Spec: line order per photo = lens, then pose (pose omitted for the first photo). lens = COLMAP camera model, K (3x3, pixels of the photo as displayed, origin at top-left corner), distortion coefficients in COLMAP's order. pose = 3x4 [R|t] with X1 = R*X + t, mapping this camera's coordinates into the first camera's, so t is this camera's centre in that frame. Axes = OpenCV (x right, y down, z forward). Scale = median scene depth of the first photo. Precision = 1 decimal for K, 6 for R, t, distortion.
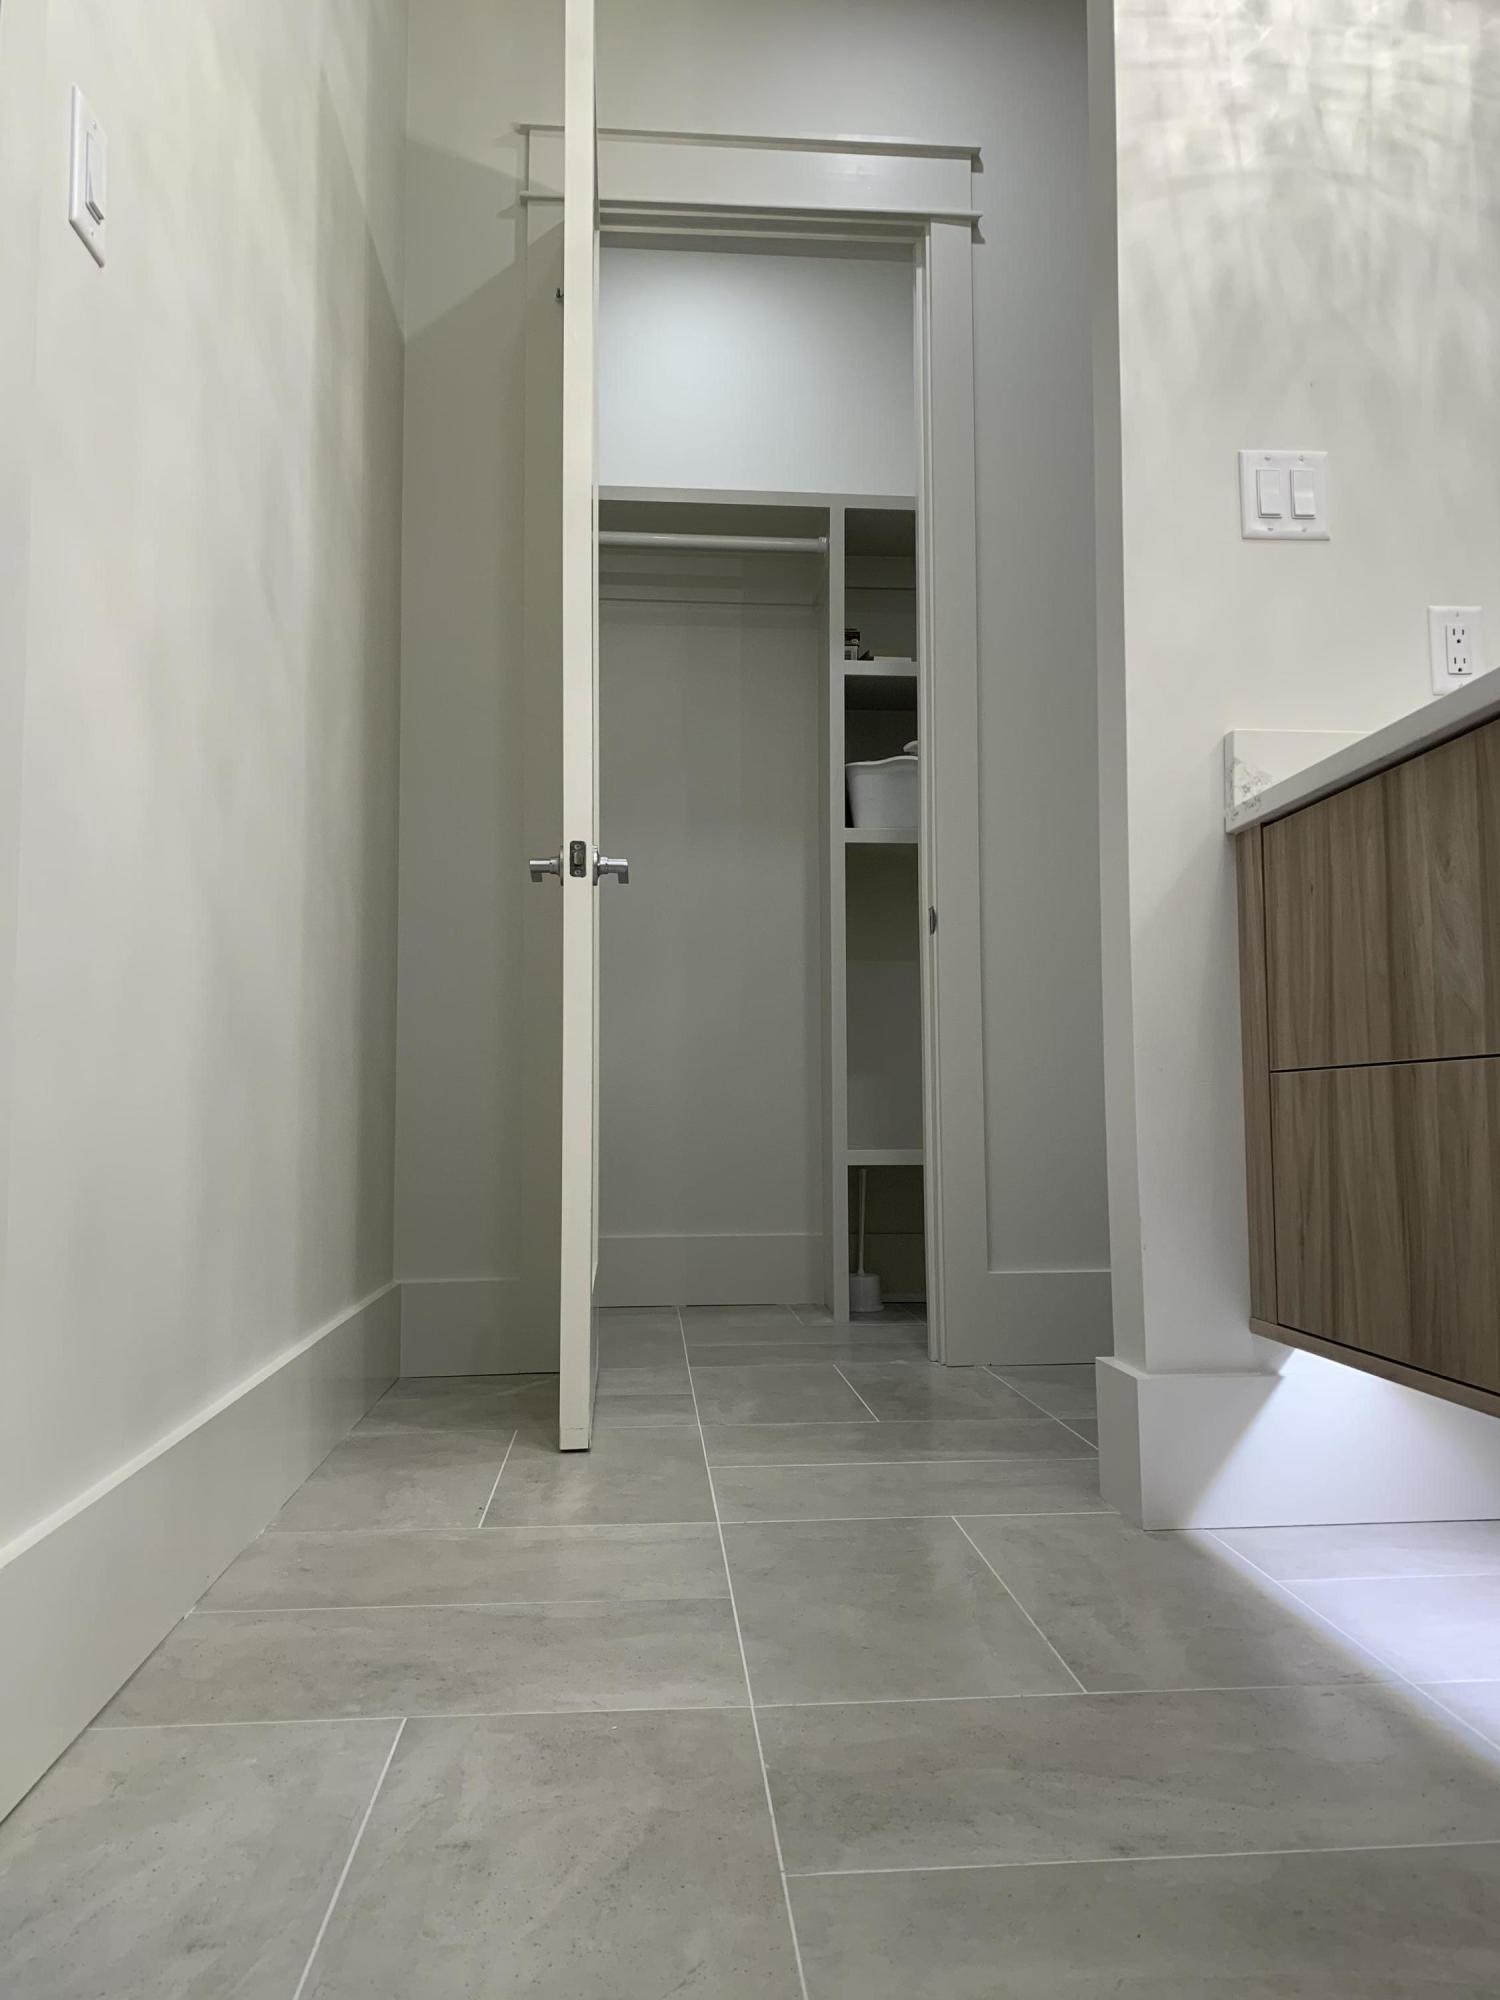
lens RADIAL K [[1542.8, 0, 765.8], [0, 1542.8, 979.7], [0, 0, 1]] dist [0.028419, -0.013240]
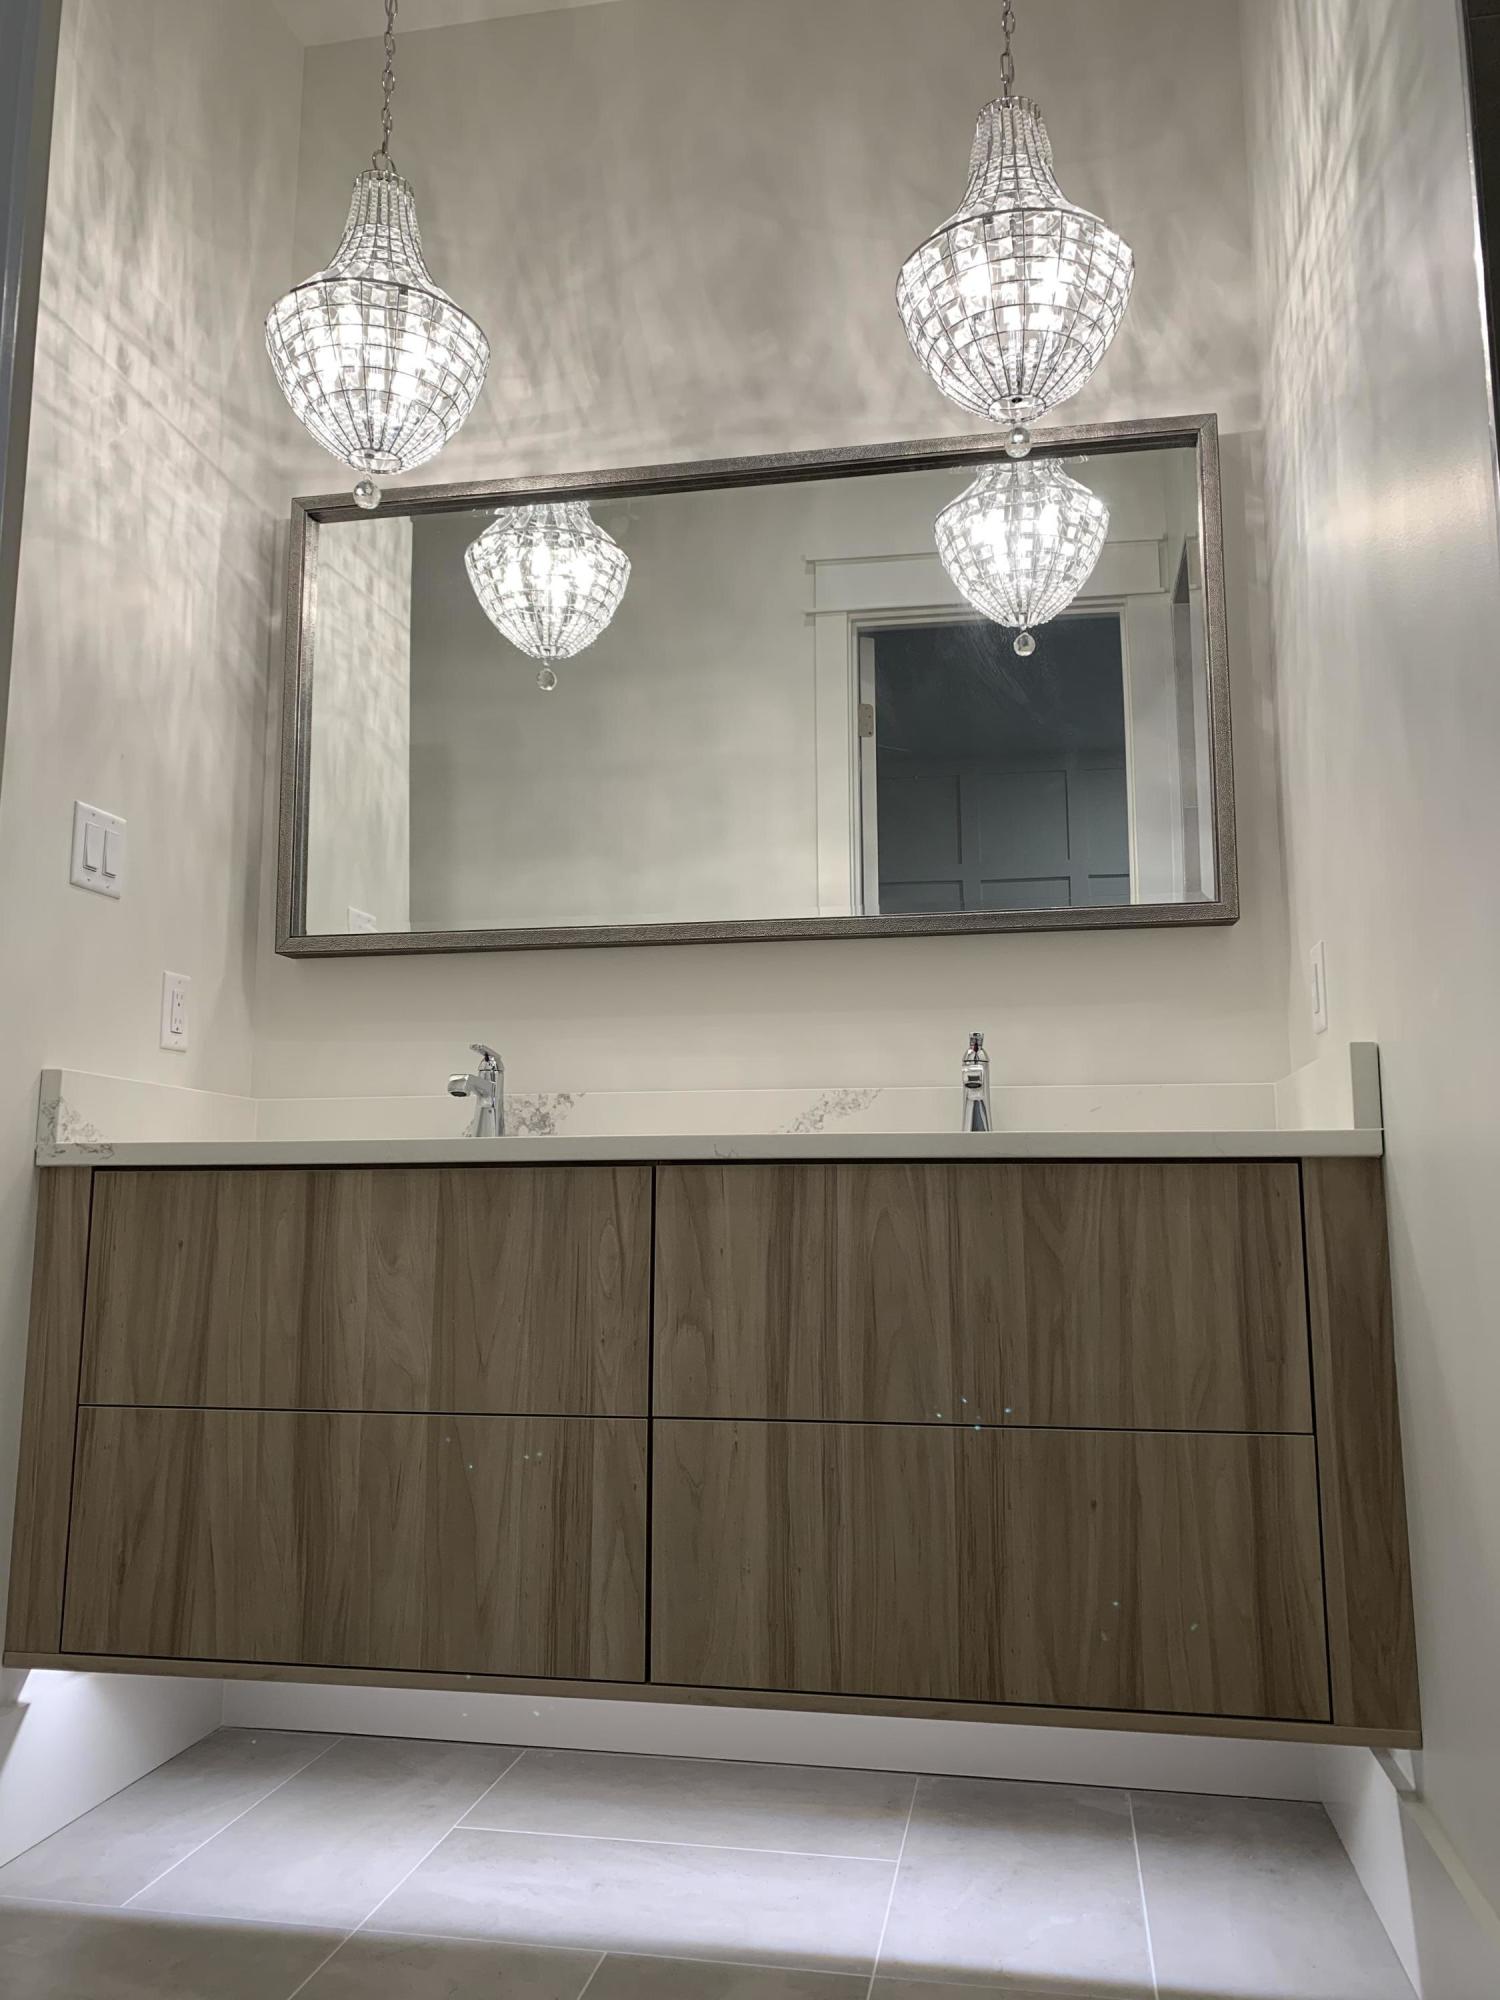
lens RADIAL K [[1542.8, 0, 765.8], [0, 1542.8, 979.7], [0, 0, 1]] dist [0.028419, -0.013240]
pose [[0.255337, 0.146238, 0.955729, -0.563371], [-0.087043, 0.987958, -0.127914, -0.122611], [-0.962926, -0.050528, 0.264992, 0.251981]]
